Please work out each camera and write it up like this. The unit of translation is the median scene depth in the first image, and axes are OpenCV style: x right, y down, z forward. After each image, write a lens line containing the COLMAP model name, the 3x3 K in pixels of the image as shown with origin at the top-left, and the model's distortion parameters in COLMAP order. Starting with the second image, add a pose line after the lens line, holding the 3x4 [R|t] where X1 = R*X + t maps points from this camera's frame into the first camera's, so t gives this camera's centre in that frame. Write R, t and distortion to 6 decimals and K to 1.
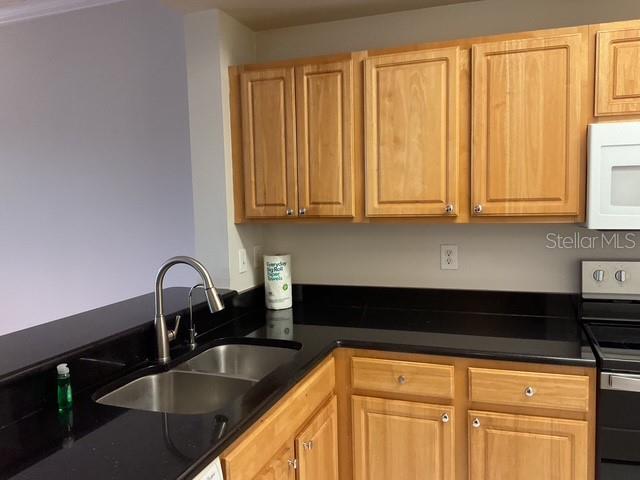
lens RADIAL K [[533.4, 0, 321.7], [0, 533.4, 241.8], [0, 0, 1]] dist [0.122926, -0.211617]
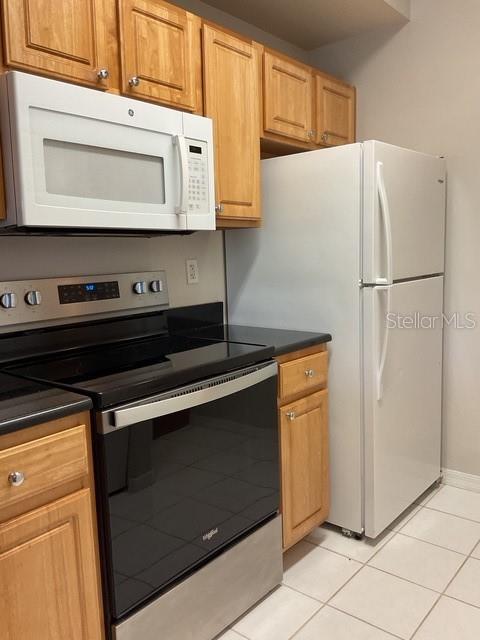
lens RADIAL K [[535.9, 0, 240.0], [0, 535.9, 320.0], [0, 0, 1]] dist [0.083195, -0.149078]
pose [[0.345097, -0.103289, 0.932866, -0.069878], [0.103558, 0.992048, 0.071532, 0.070338], [-0.932836, 0.071920, 0.353049, 0.464872]]
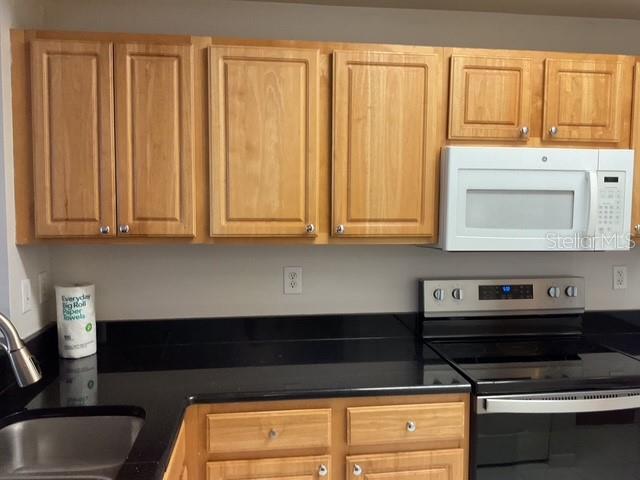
lens RADIAL K [[535.9, 0, 320.0], [0, 535.9, 240.0], [0, 0, 1]] dist [0.083195, -0.149078]
pose [[0.892384, -0.004928, 0.451251, -0.152701], [0.013689, 0.999776, -0.016154, -0.028102], [-0.451070, 0.020593, 0.892251, 0.200531]]
